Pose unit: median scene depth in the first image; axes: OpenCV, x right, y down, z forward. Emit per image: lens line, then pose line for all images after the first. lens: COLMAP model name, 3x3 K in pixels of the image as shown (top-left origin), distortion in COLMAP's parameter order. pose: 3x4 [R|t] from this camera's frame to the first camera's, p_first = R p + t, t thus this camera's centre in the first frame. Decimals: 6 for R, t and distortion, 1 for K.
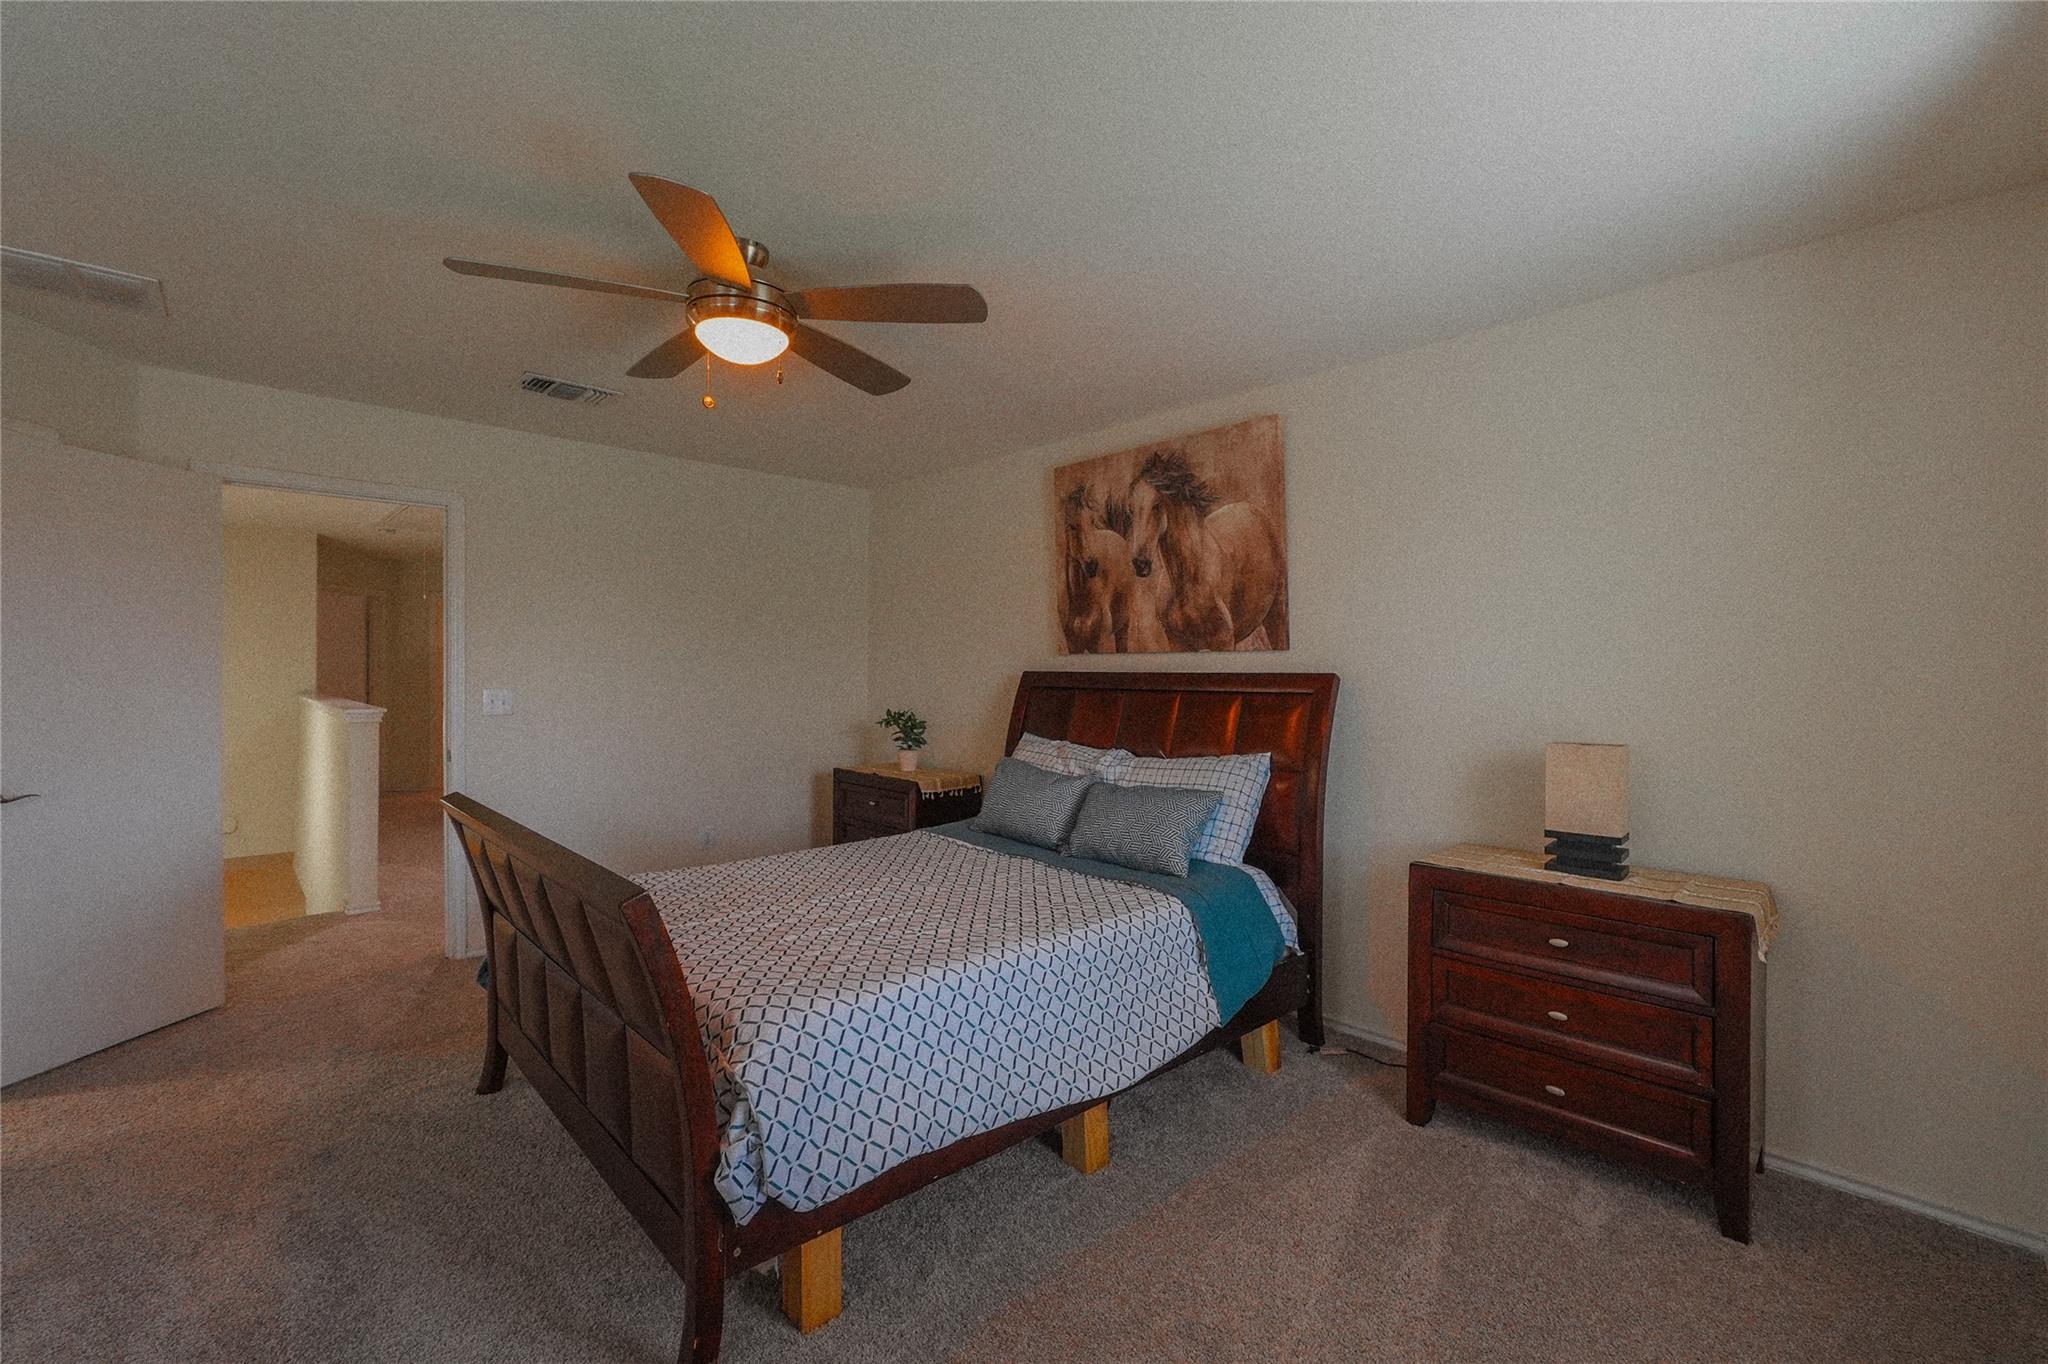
lens RADIAL K [[845.4, 0, 1009.2], [0, 845.4, 664.6], [0, 0, 1]] dist [-0.005875, -0.000994]
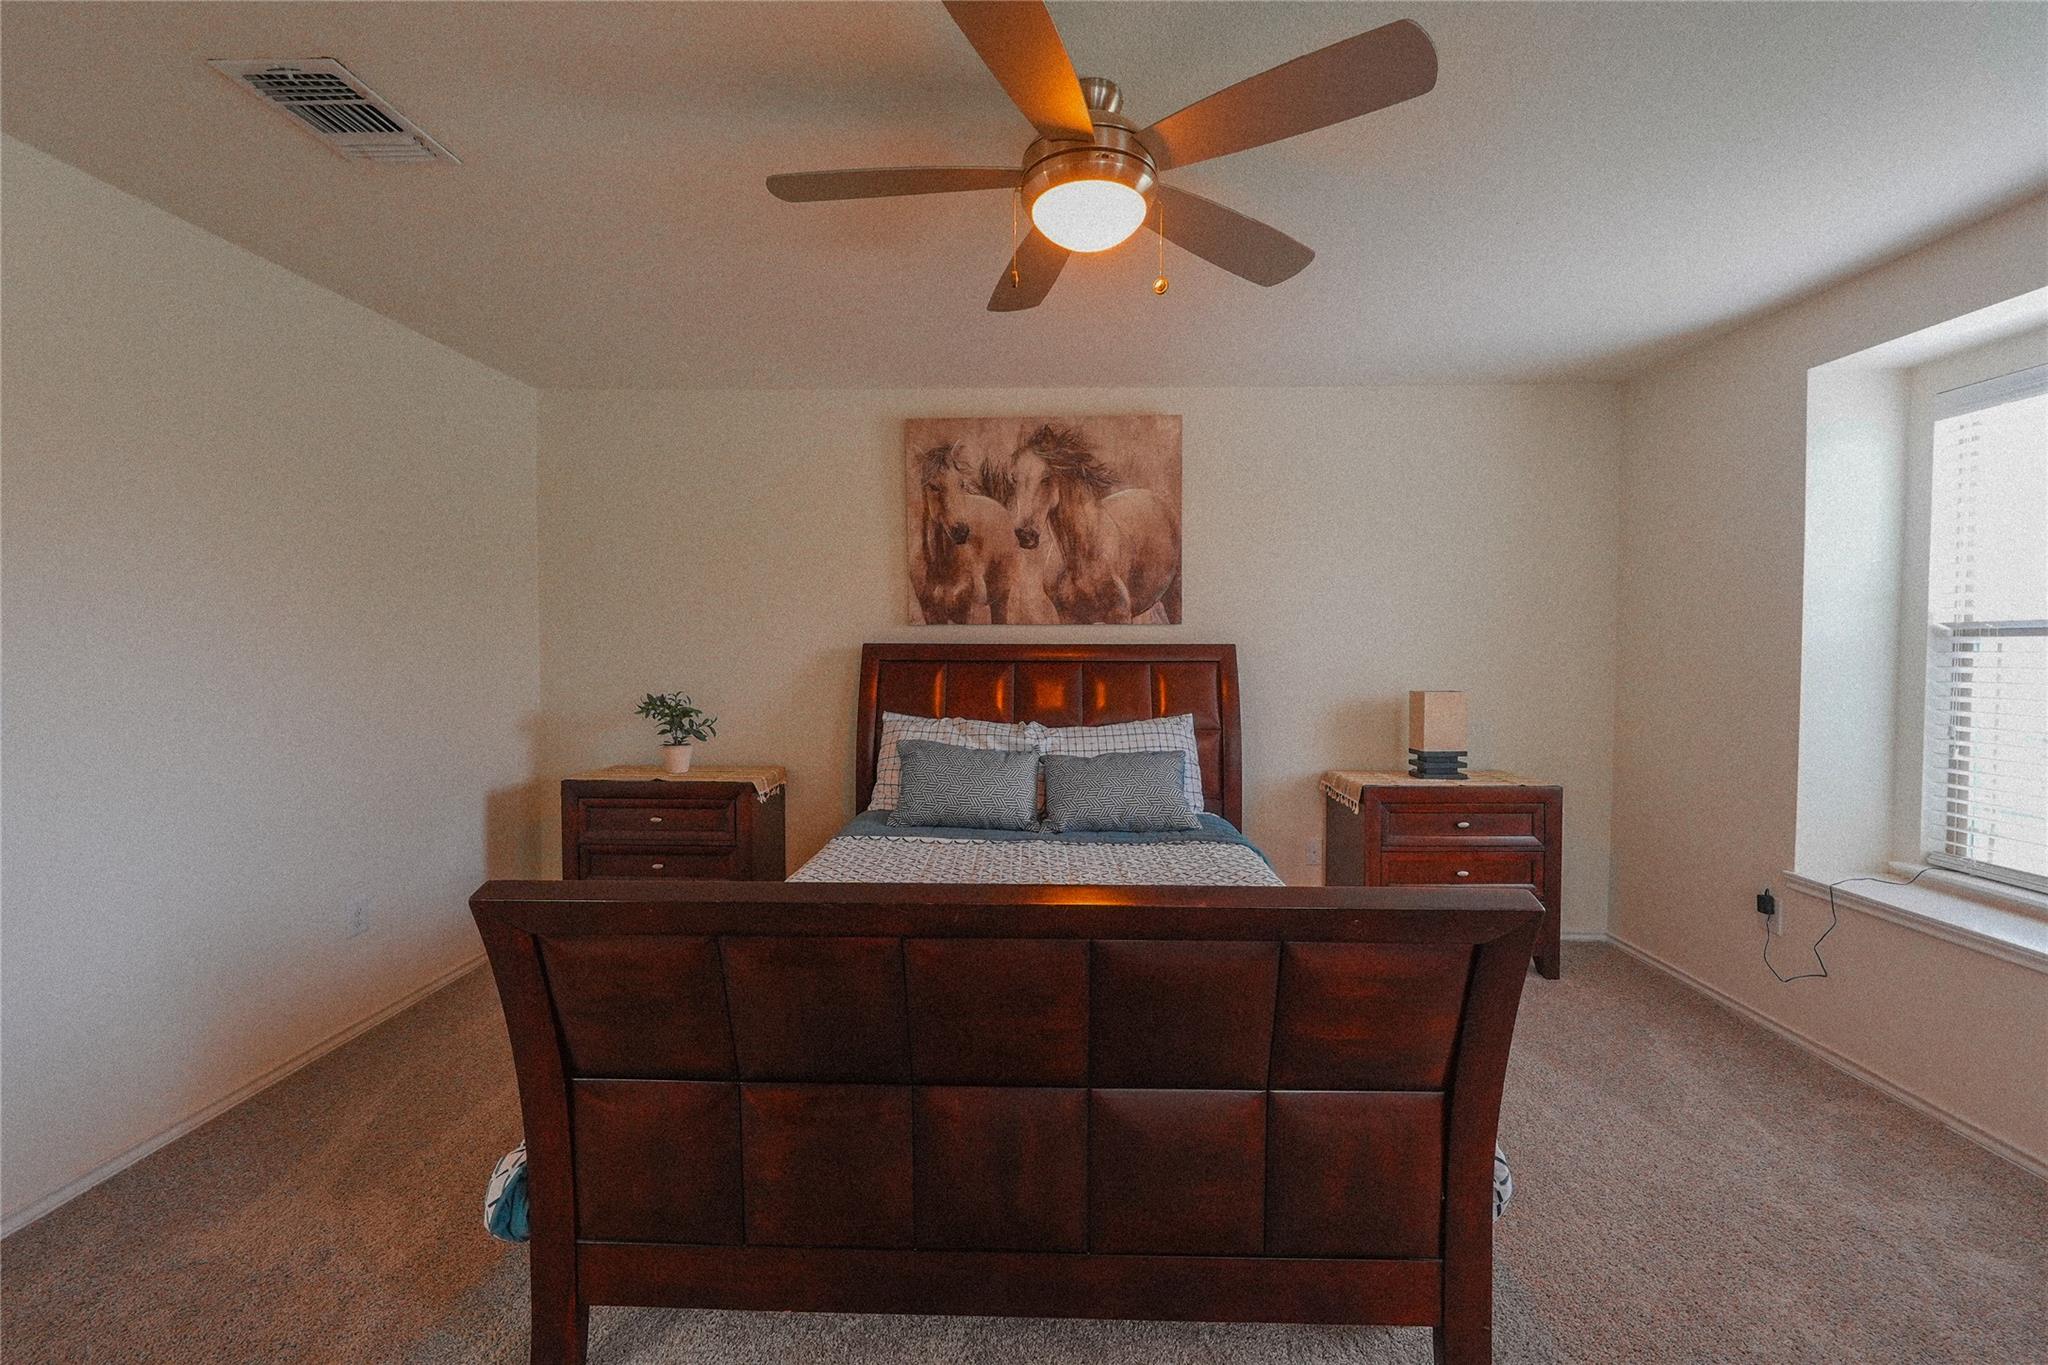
lens RADIAL K [[845.4, 0, 1013.4], [0, 845.4, 677.5], [0, 0, 1]] dist [-0.005875, -0.000994]
pose [[0.712820, -0.033477, 0.700548, -0.571065], [-0.004067, 0.998646, 0.051861, -0.003336], [-0.701336, -0.039817, 0.711718, 0.299482]]
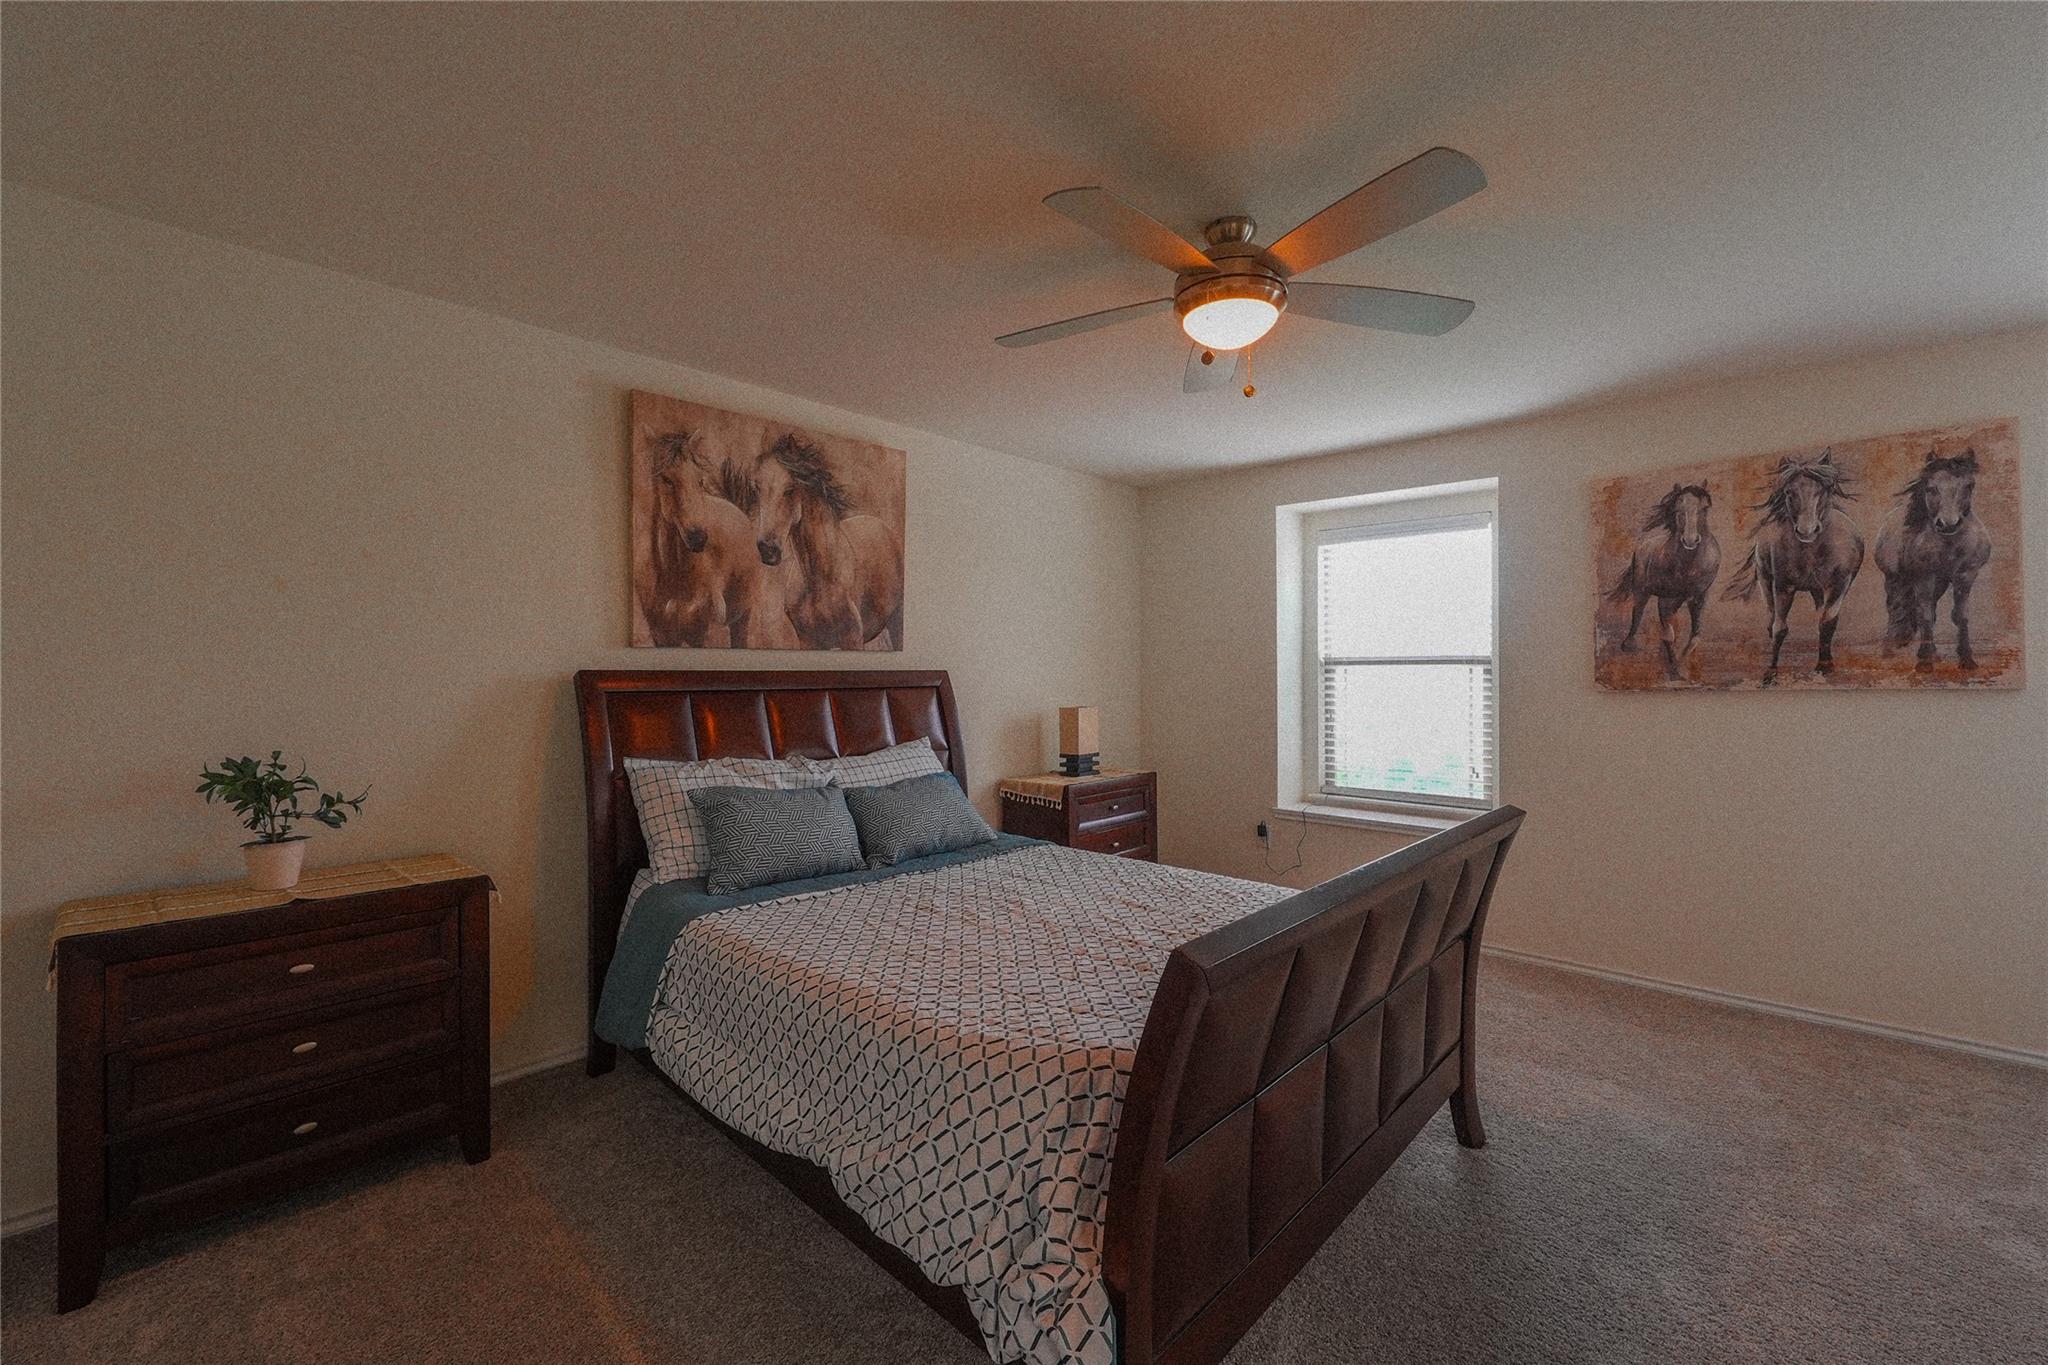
lens RADIAL K [[845.4, 0, 1020.8], [0, 845.4, 676.7], [0, 0, 1]] dist [-0.005875, -0.000994]
pose [[-0.059769, -0.012206, 0.998138, -0.775723], [-0.009670, 0.999885, 0.011648, 0.002585], [-0.998165, -0.008956, -0.059881, 0.800841]]
